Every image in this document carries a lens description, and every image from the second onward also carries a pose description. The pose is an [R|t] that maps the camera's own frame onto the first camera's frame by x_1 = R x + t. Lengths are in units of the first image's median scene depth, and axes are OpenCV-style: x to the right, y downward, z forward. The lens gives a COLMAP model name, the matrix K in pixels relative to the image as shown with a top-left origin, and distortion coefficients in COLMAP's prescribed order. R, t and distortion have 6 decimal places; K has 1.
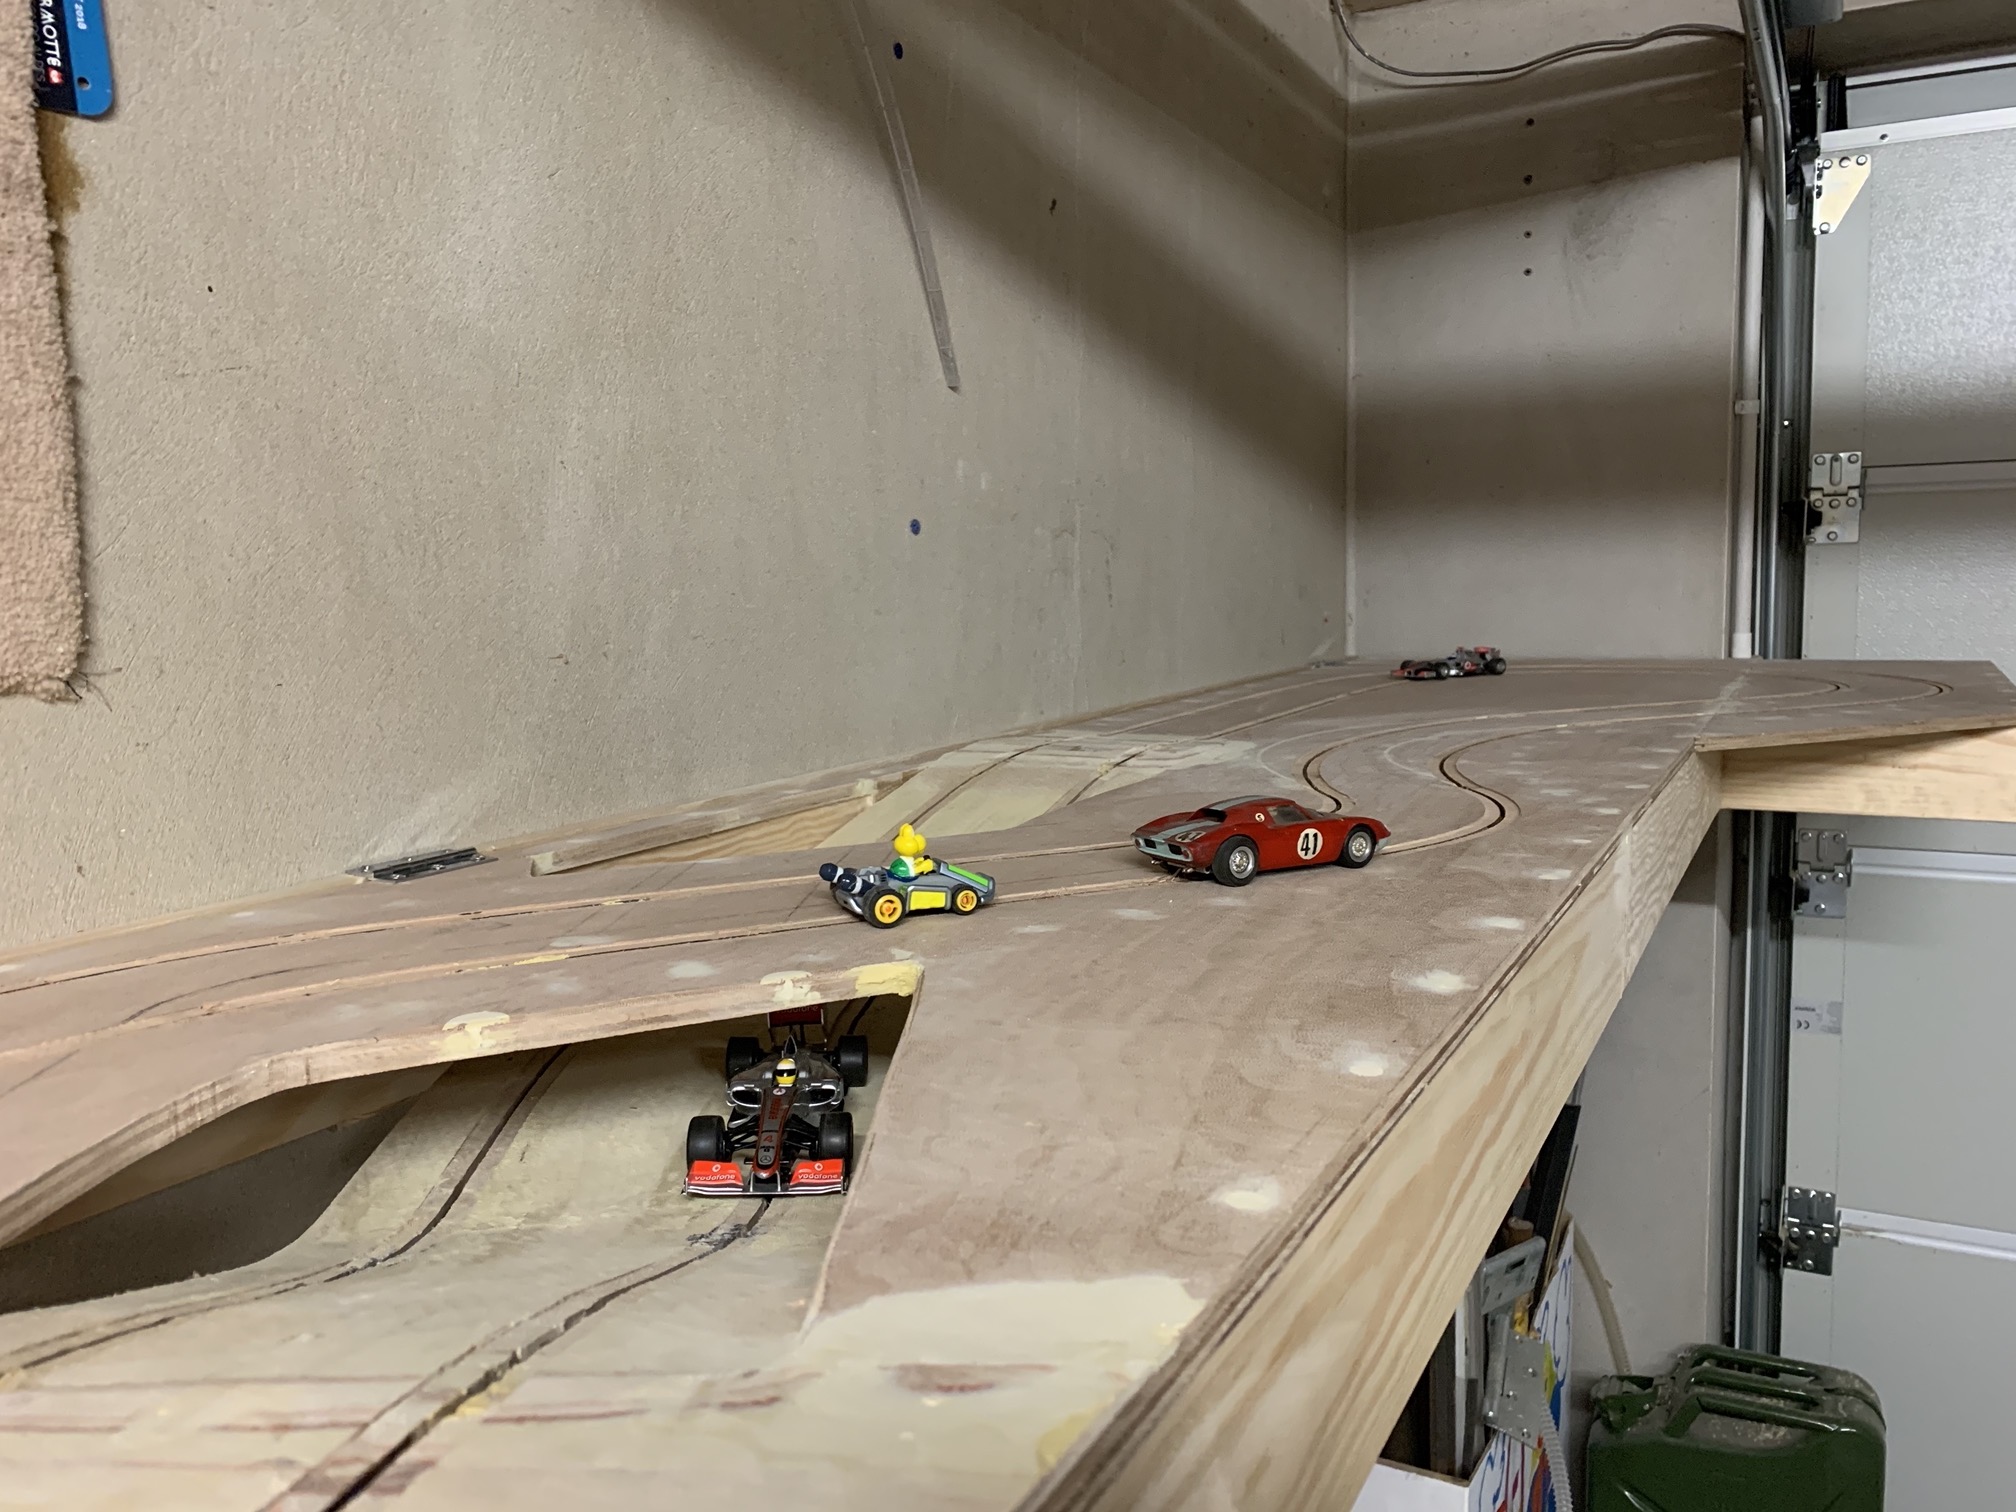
lens RADIAL K [[1573.7, 0, 997.2], [0, 1573.7, 727.5], [0, 0, 1]] dist [0.028919, -0.033570]
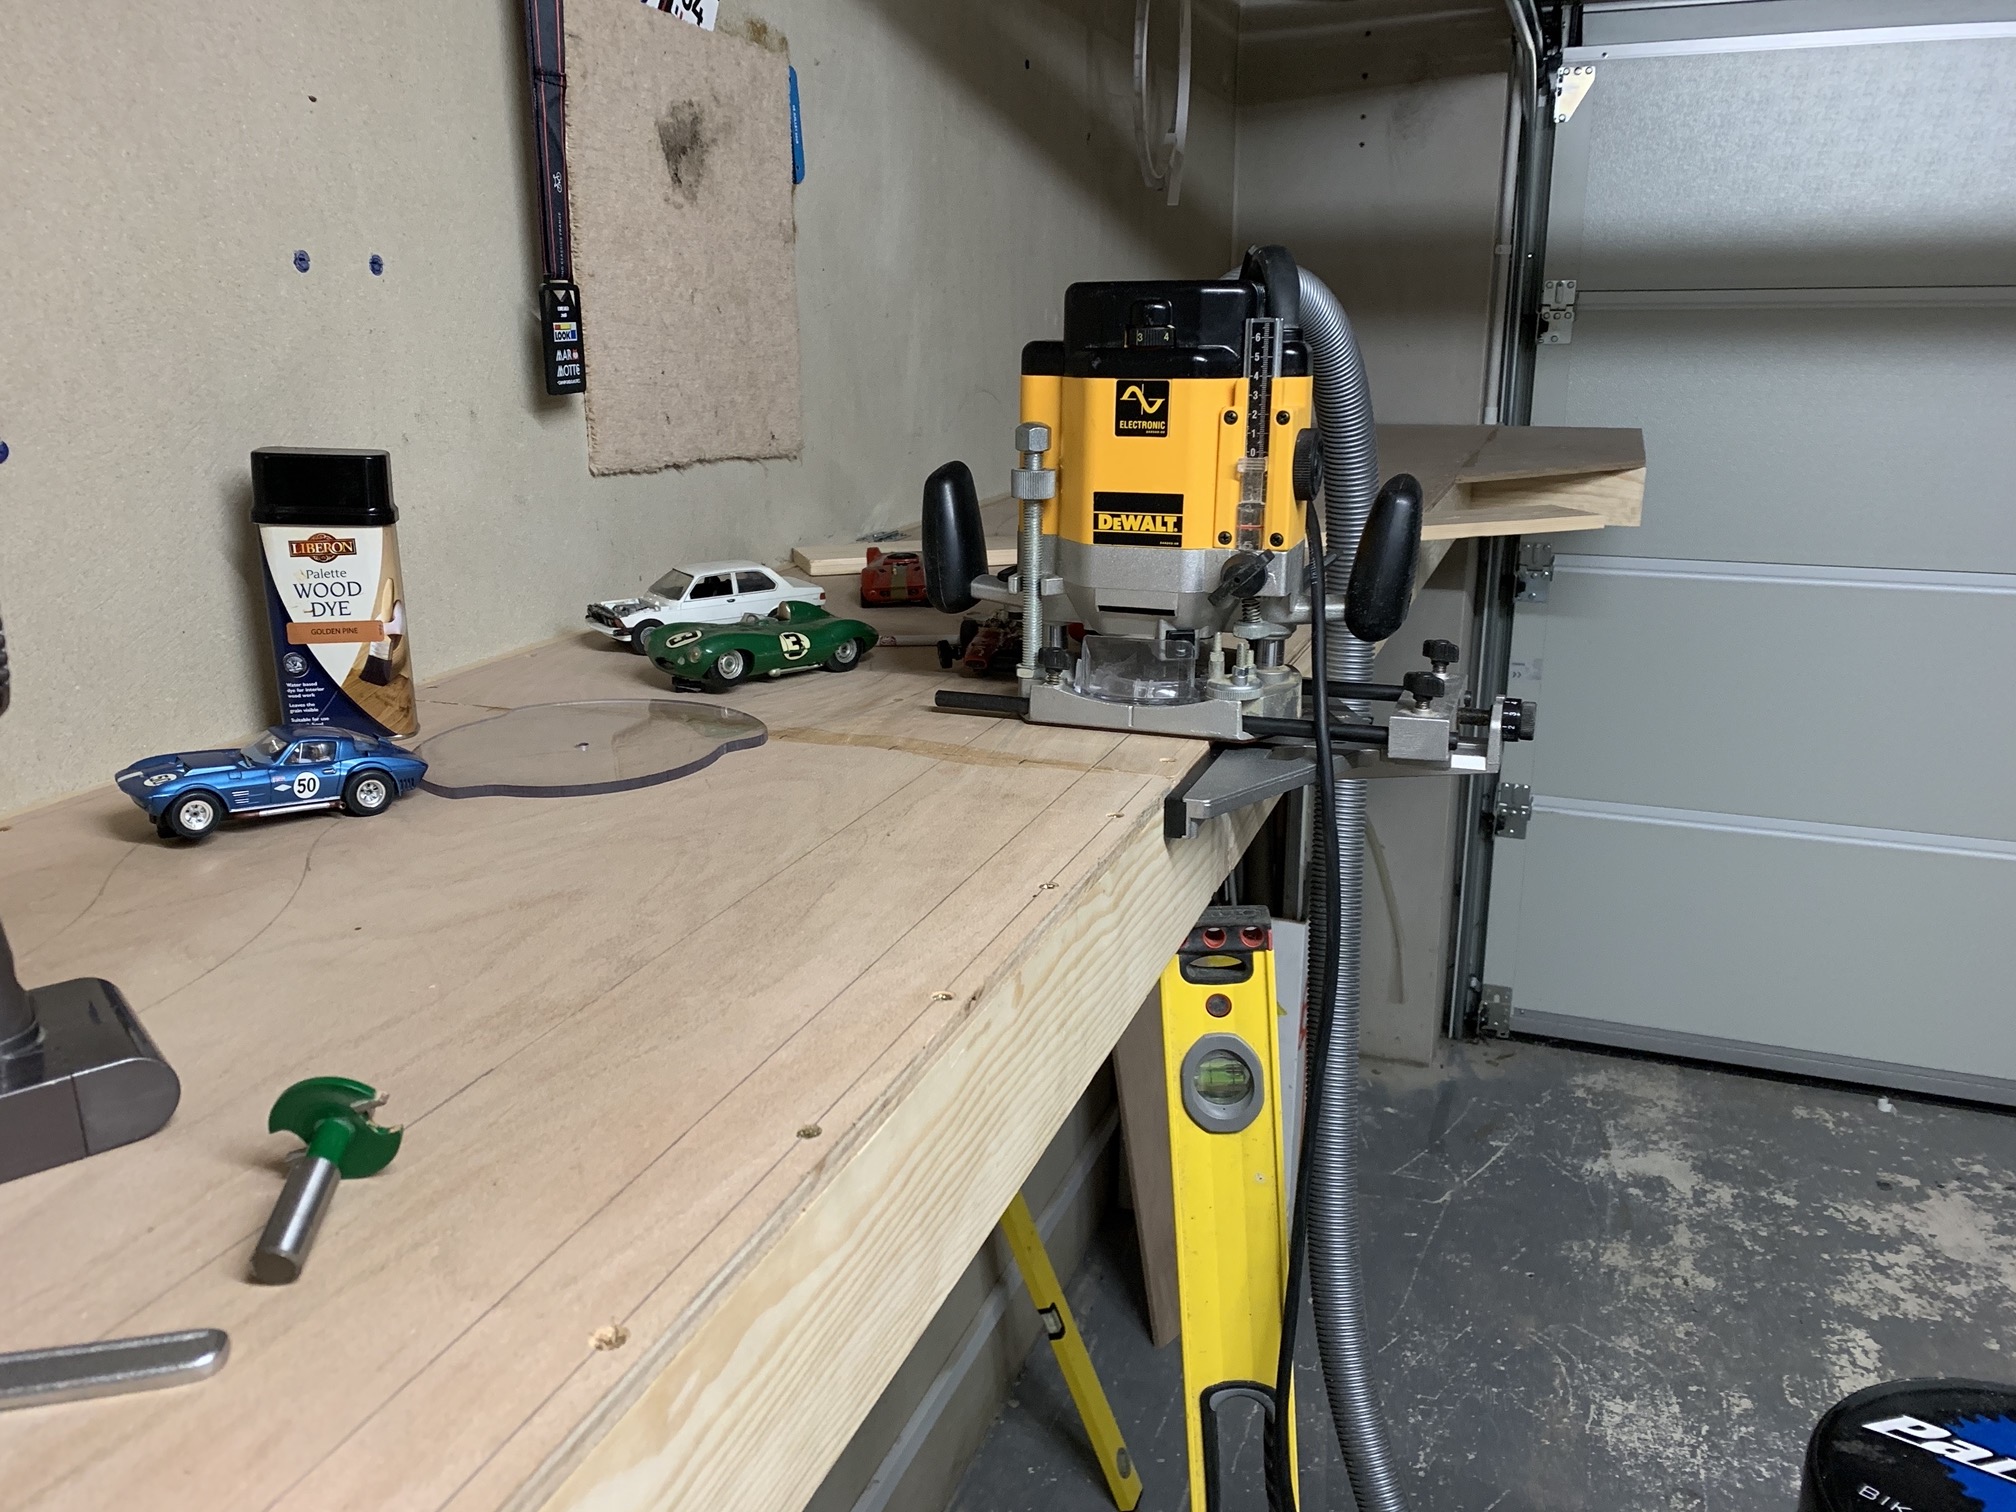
lens RADIAL K [[1573.7, 0, 1002.3], [0, 1573.7, 716.3], [0, 0, 1]] dist [0.028919, -0.033570]
pose [[0.990548, -0.017526, 0.136045, -0.183001], [-0.003984, 0.987709, 0.156253, -0.003600], [-0.137112, -0.155318, 0.978303, -0.414958]]
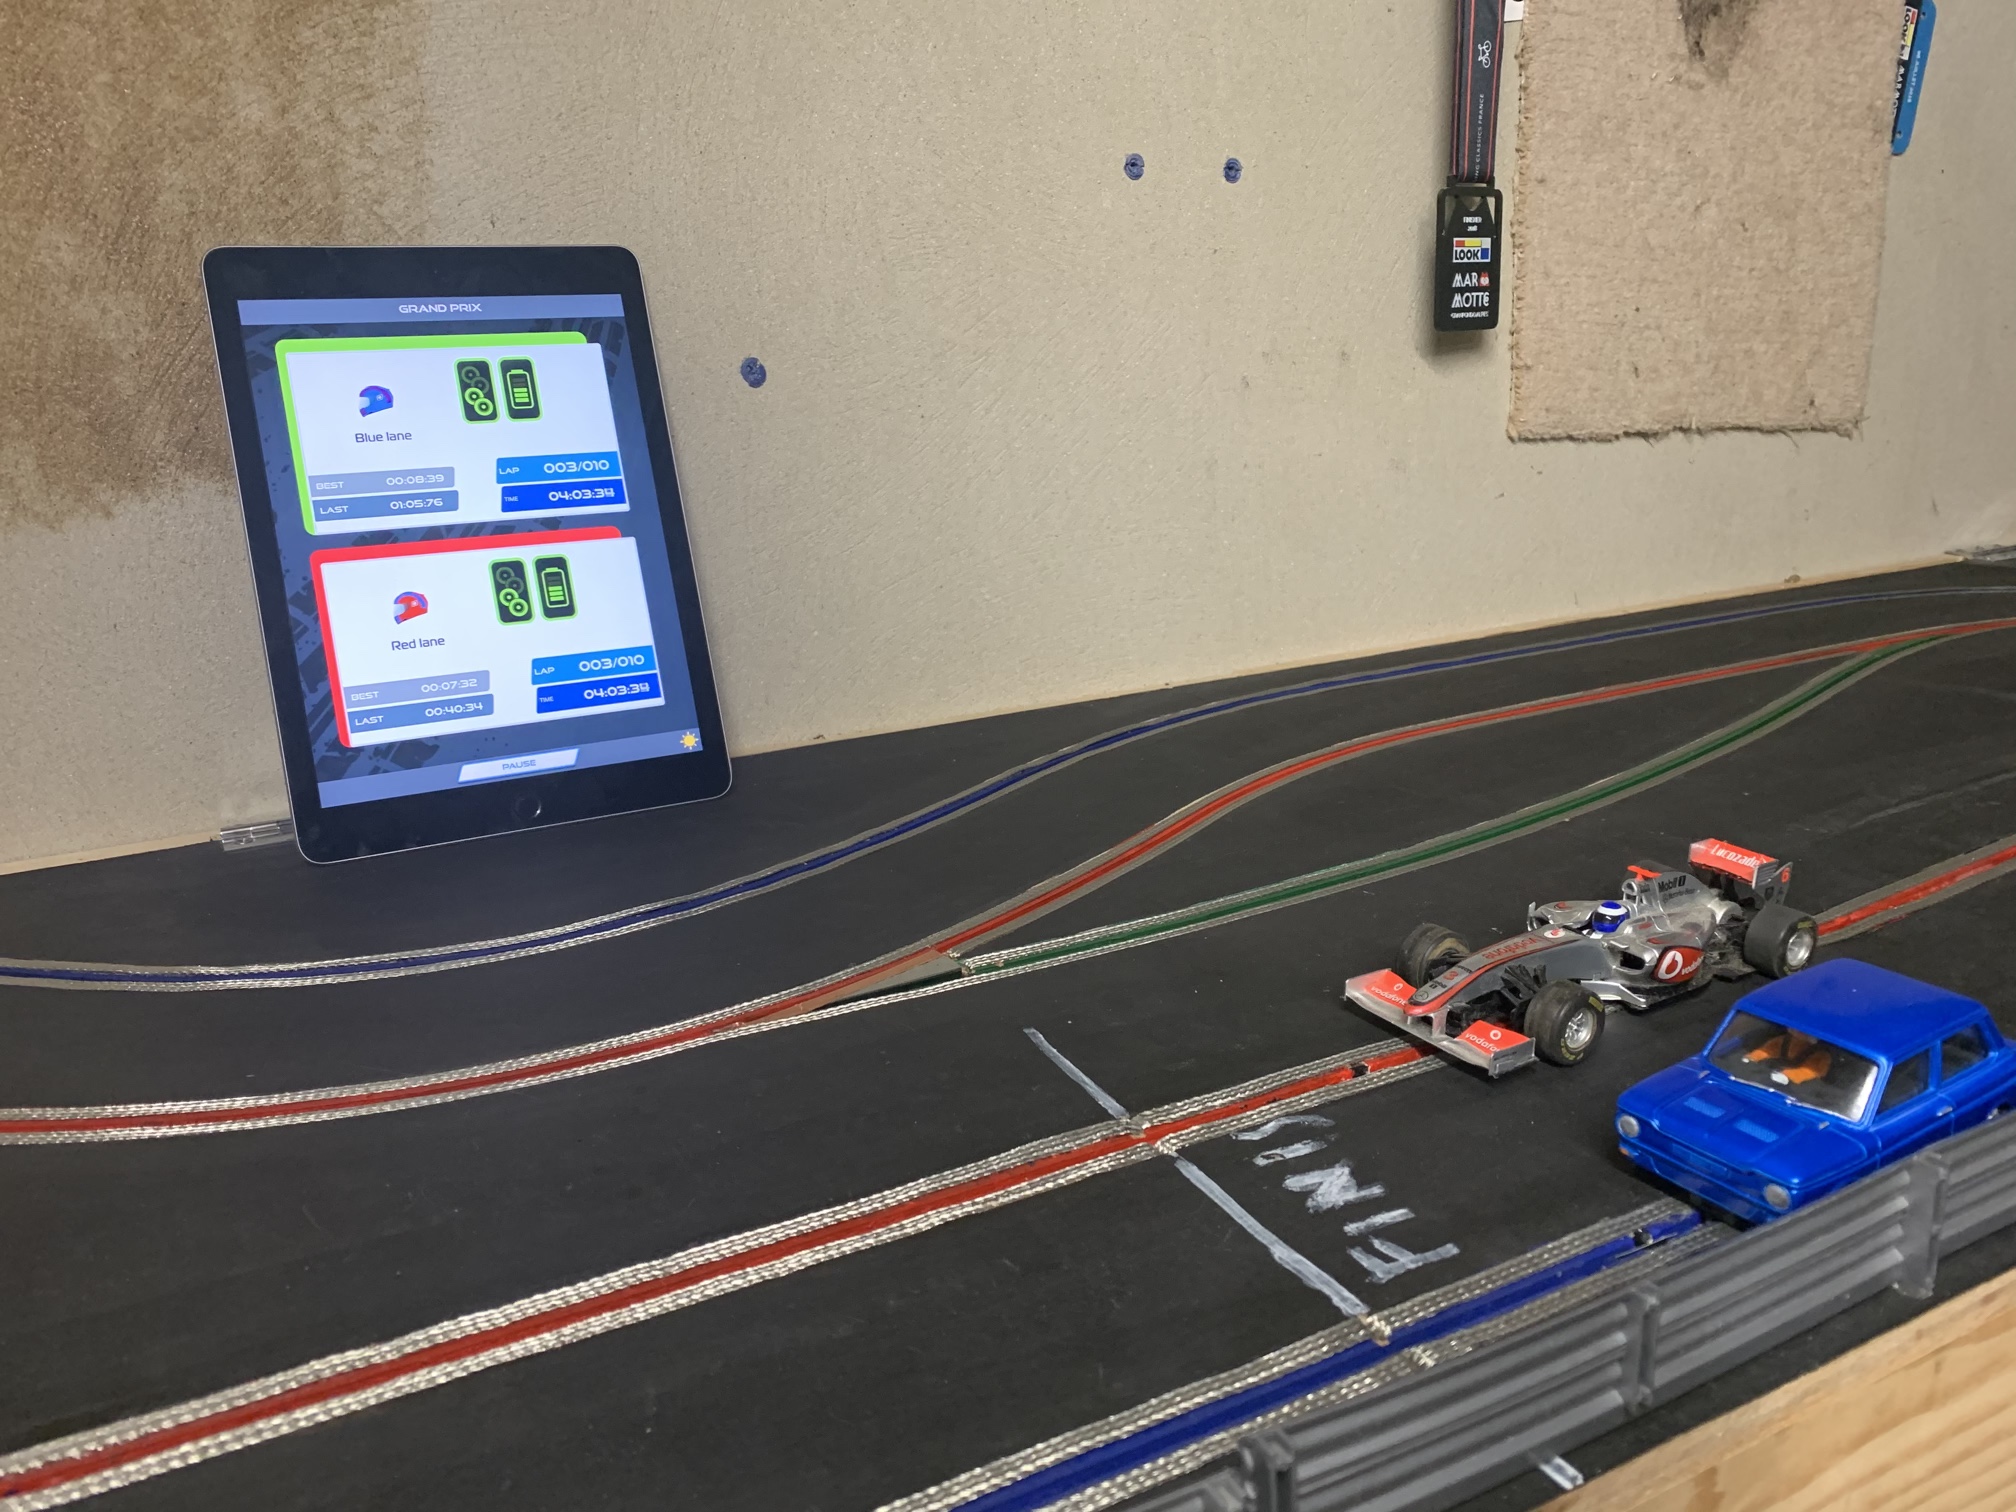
lens RADIAL K [[1573.7, 0, 989.6], [0, 1573.7, 709.8], [0, 0, 1]] dist [0.028919, -0.033570]
pose [[0.842485, 0.133725, -0.521858, -0.130844], [-0.045058, 0.982799, 0.179098, 0.001870], [0.536831, -0.127373, 0.834019, -0.288027]]
